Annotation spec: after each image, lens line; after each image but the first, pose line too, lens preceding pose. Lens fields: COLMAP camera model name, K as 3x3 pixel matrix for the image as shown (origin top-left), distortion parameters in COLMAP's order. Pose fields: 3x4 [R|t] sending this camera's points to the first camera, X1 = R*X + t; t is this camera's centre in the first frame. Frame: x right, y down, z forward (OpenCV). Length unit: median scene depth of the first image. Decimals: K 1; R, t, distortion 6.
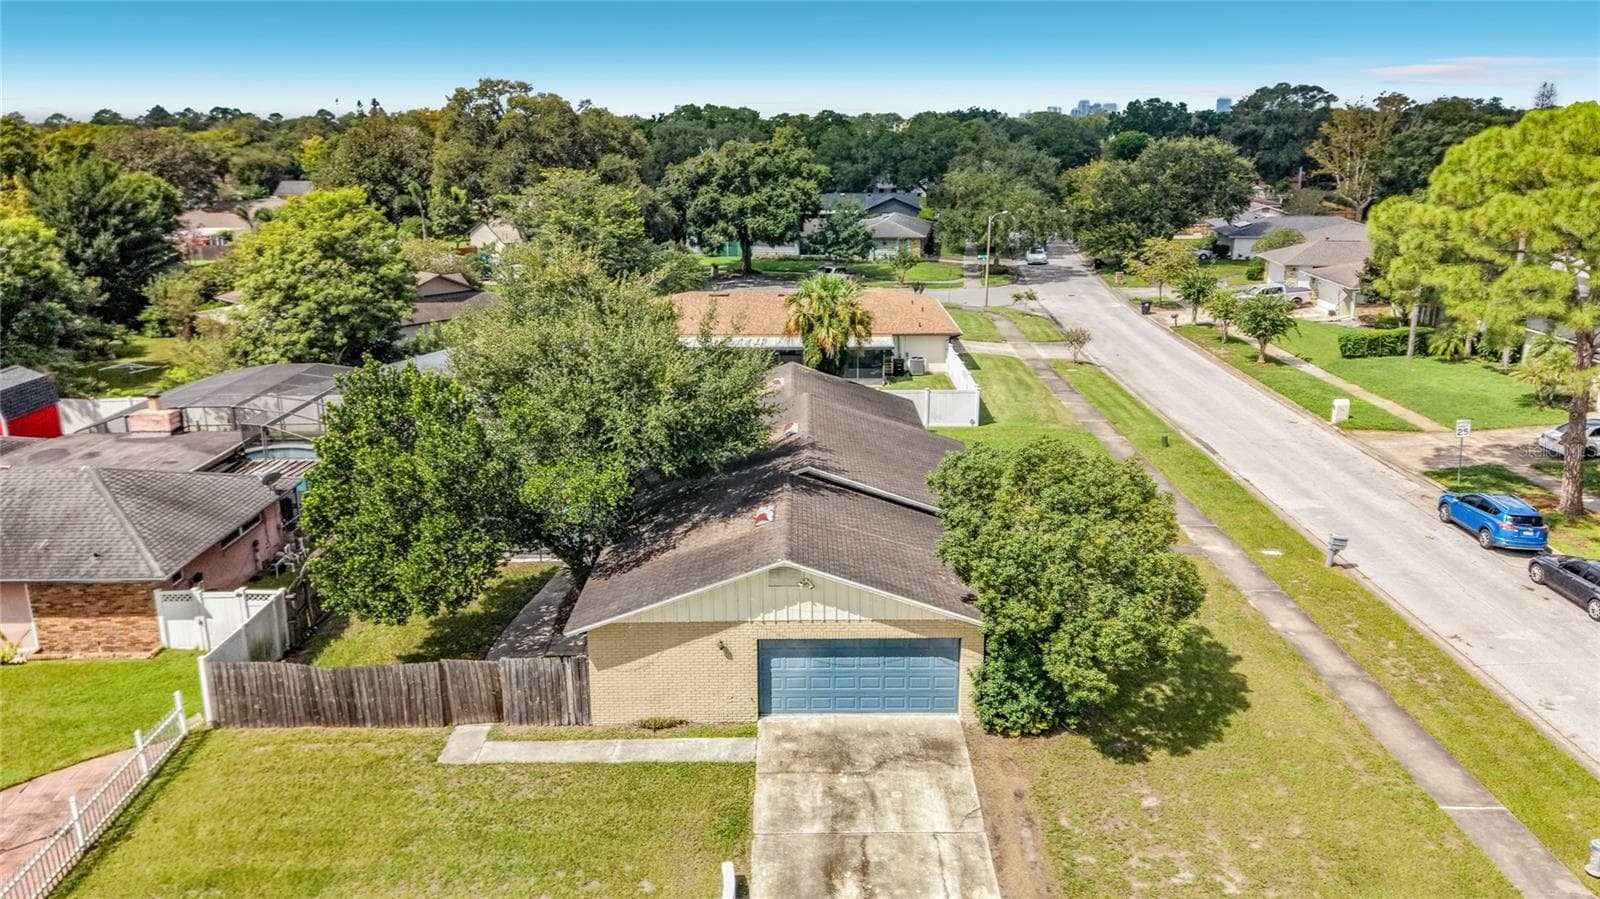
lens RADIAL K [[1117.7, 0, 808.0], [0, 1117.7, 419.4], [0, 0, 1]] dist [0.083366, -0.102771]
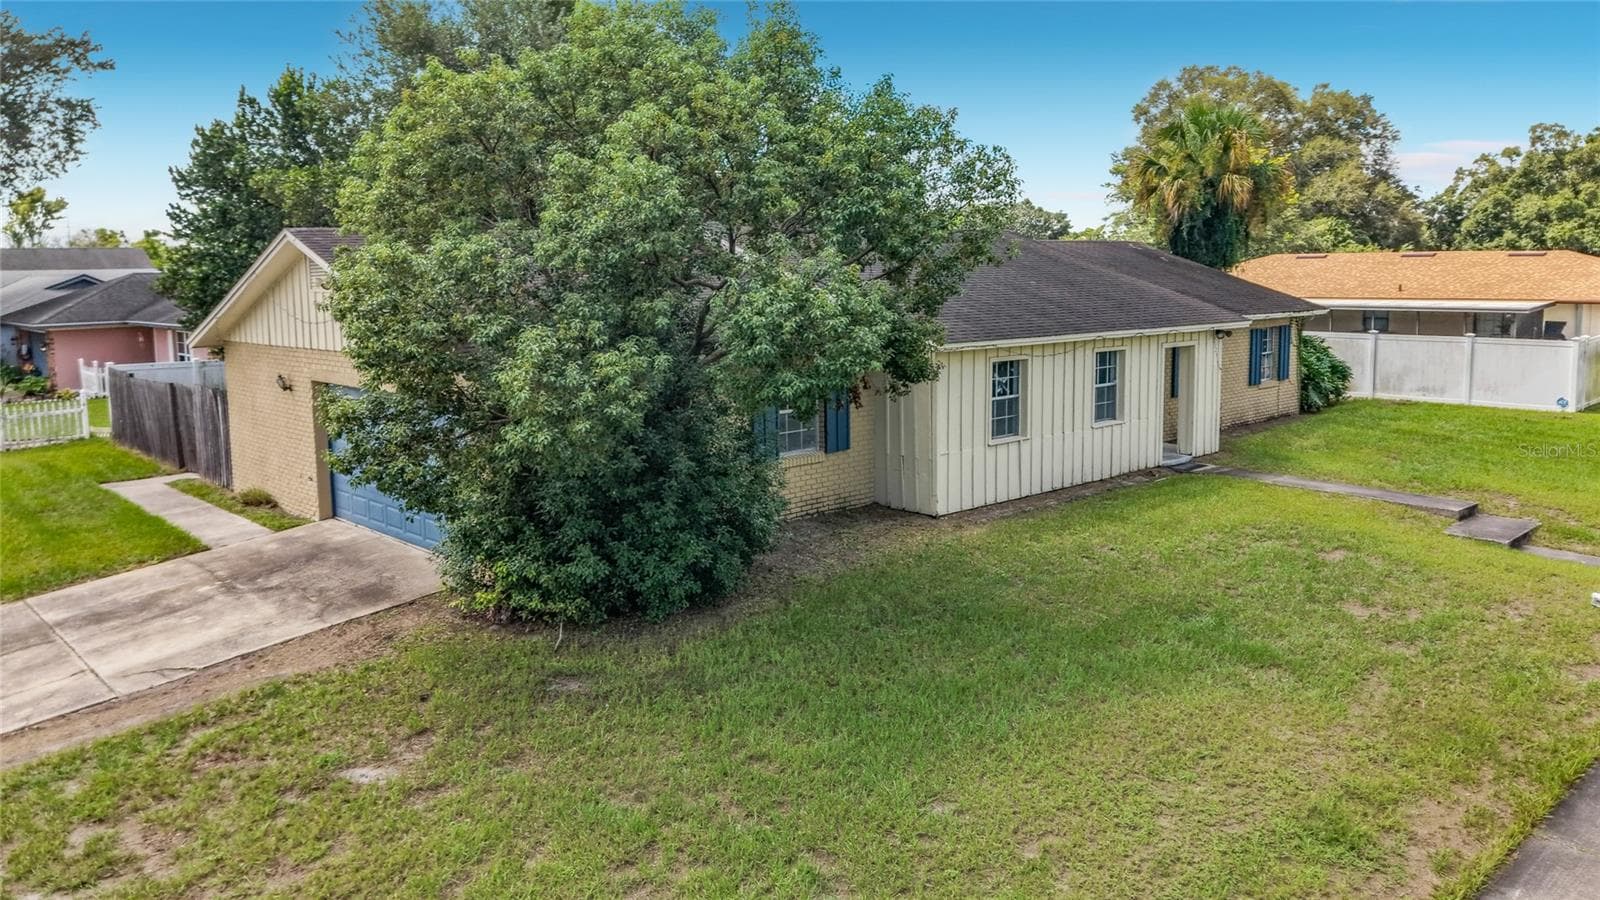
lens RADIAL K [[1163.6, 0, 800.6], [0, 1163.6, 385.9], [0, 0, 1]] dist [0.009837, -0.030519]
pose [[0.677788, 0.065239, -0.732357, 0.607949], [-0.174444, 0.981884, -0.073979, 0.191307], [0.714263, 0.177898, 0.676890, 0.736026]]
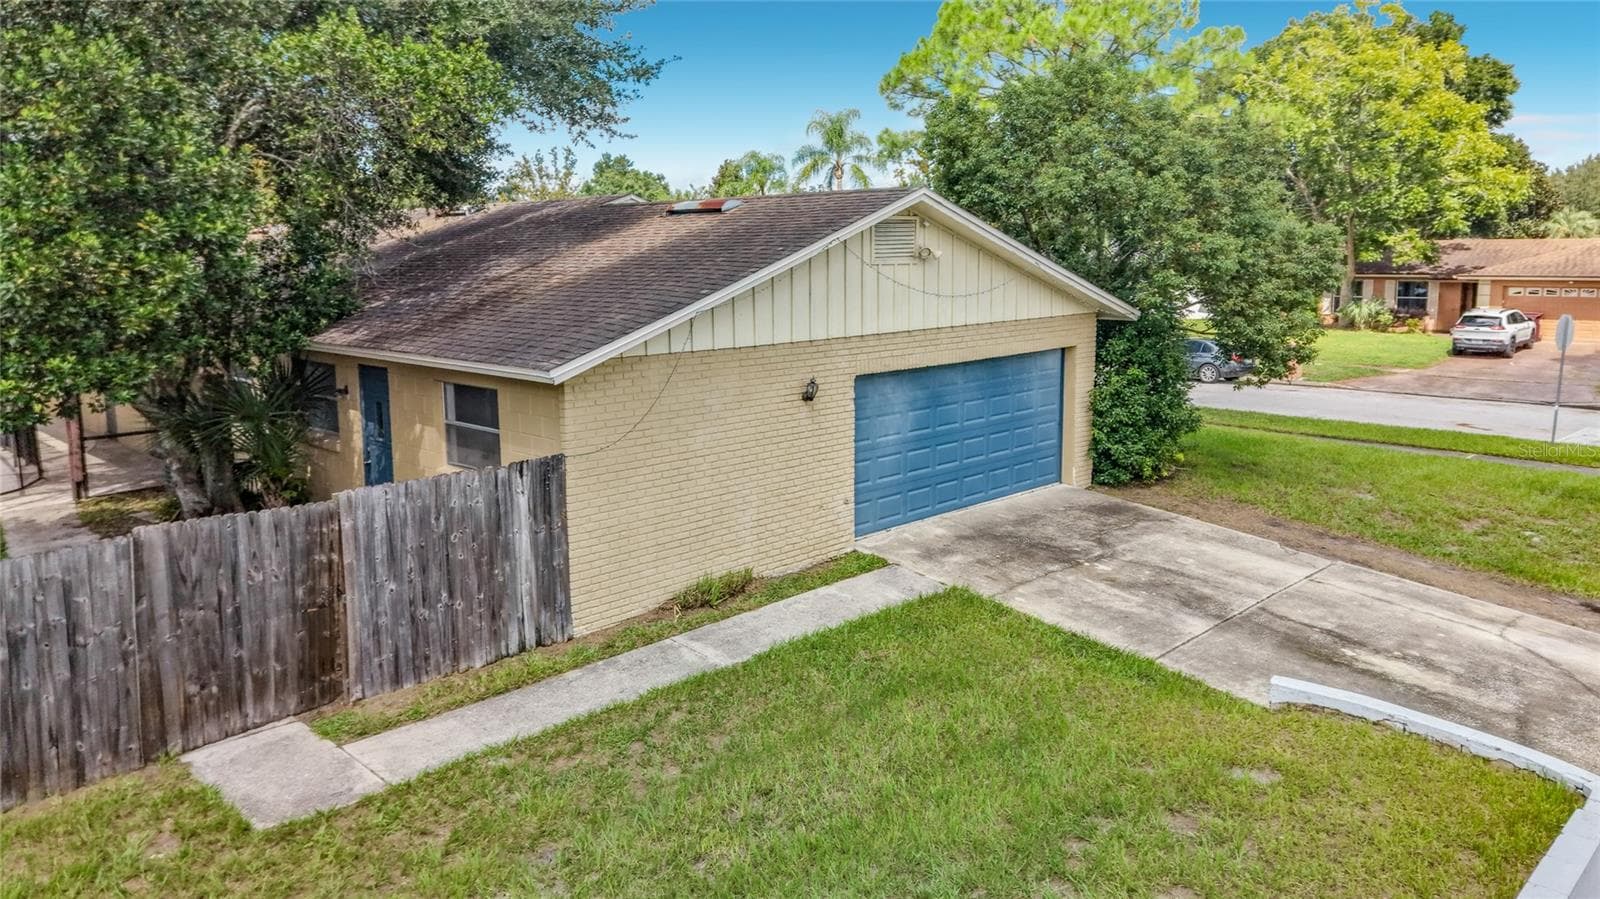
lens RADIAL K [[1110.6, 0, 803.0], [0, 1110.6, 391.3], [0, 0, 1]] dist [0.068958, -0.055216]
pose [[0.713068, -0.092183, 0.695008, -0.399300], [0.189641, 0.979725, -0.064621, 0.227168], [-0.674960, 0.177881, 0.716092, 0.648237]]
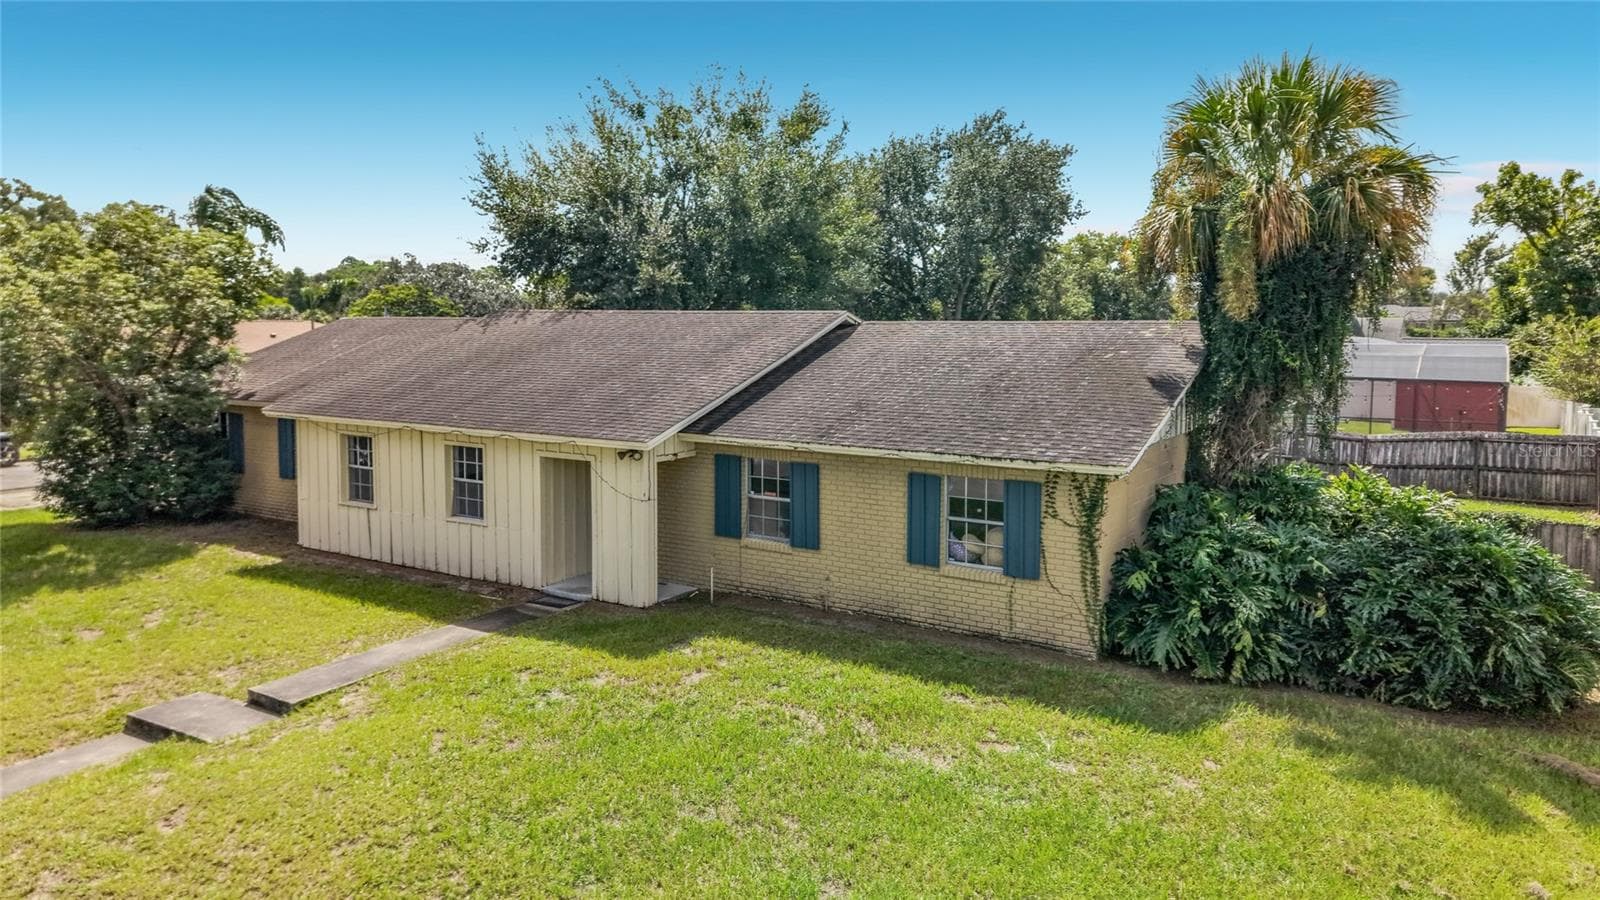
lens RADIAL K [[1092.1, 0, 794.5], [0, 1092.1, 415.3], [0, 0, 1]] dist [0.075398, -0.052007]
pose [[-0.544482, 0.065838, -0.836185, 0.655203], [-0.217173, 0.951853, 0.216358, -0.129923], [0.810170, 0.299400, -0.503969, 1.877741]]
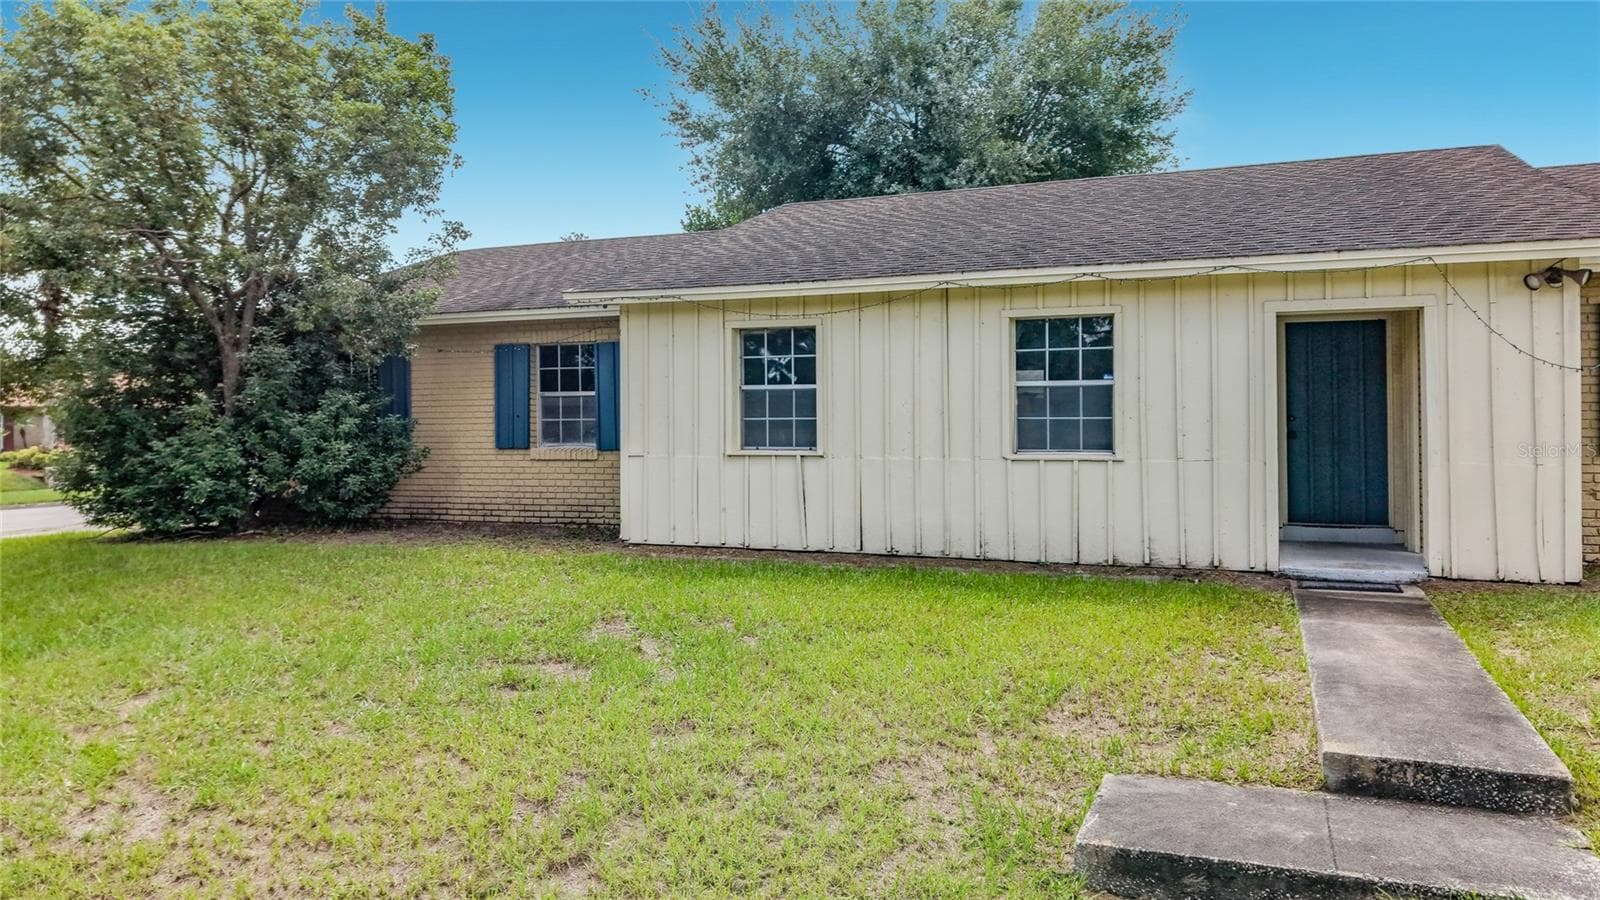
lens RADIAL K [[1117.7, 0, 808.0], [0, 1117.7, 419.9], [0, 0, 1]] dist [0.083366, -0.102771]
pose [[-0.376779, -0.002841, -0.926299, 0.575773], [-0.229667, 0.969058, 0.090447, 0.099369], [0.897380, 0.246819, -0.365773, 1.443220]]
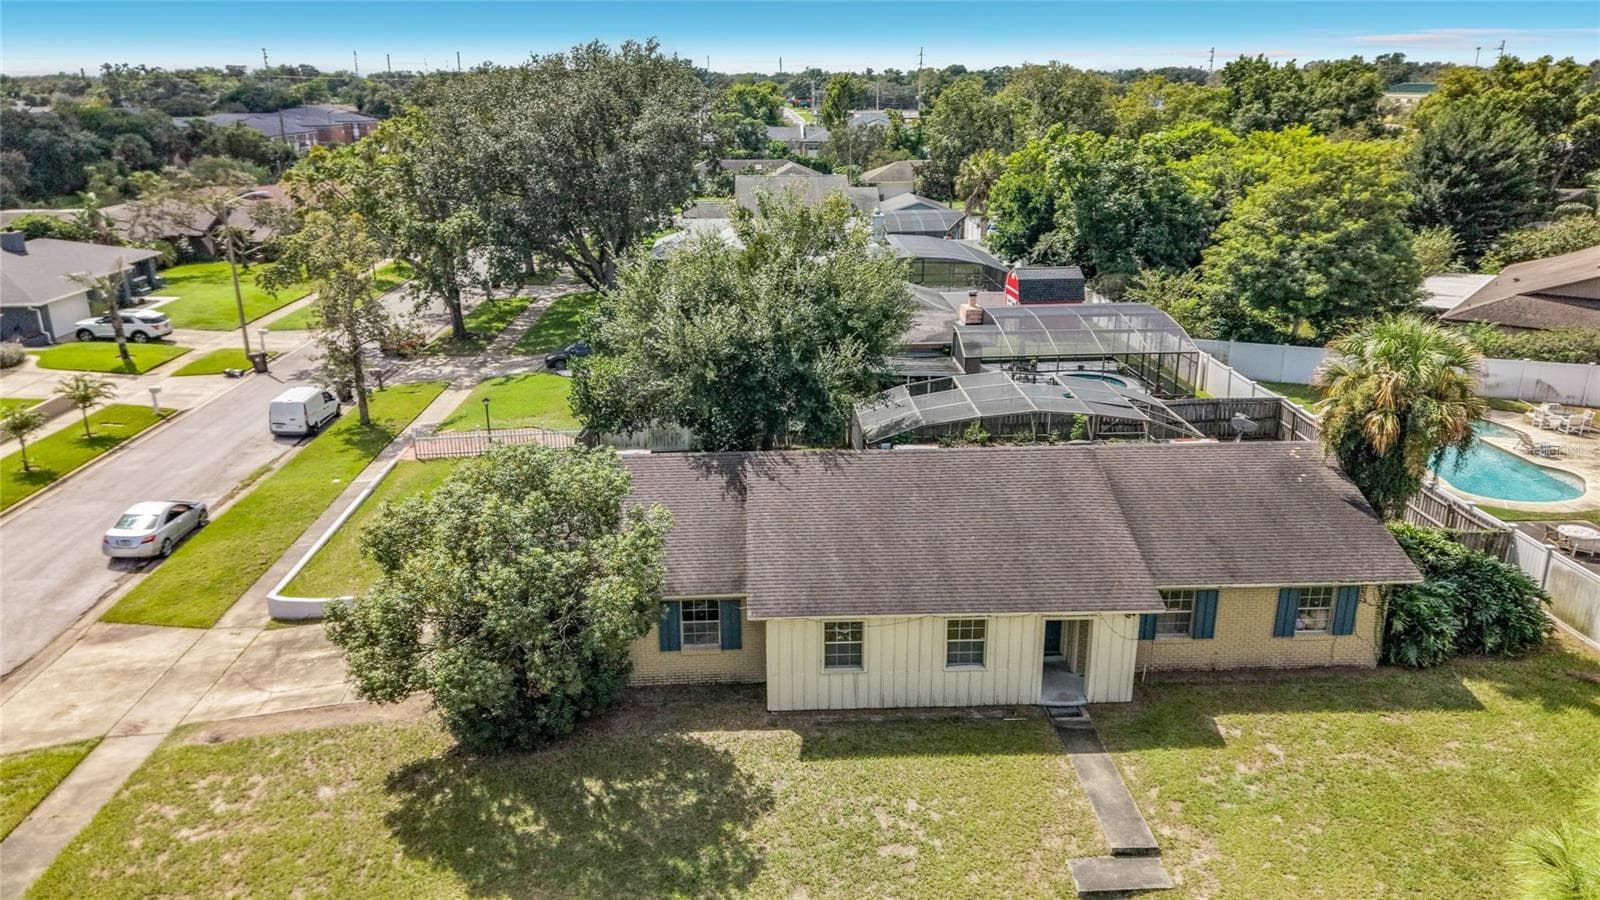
lens RADIAL K [[1103.6, 0, 794.8], [0, 1103.6, 450.7], [0, 0, 1]] dist [0.084411, -0.120286]
pose [[0.042133, 0.311071, -0.949452, 1.029983], [-0.247789, 0.923860, 0.291691, -0.285624], [0.967898, 0.222974, 0.116005, 1.093076]]
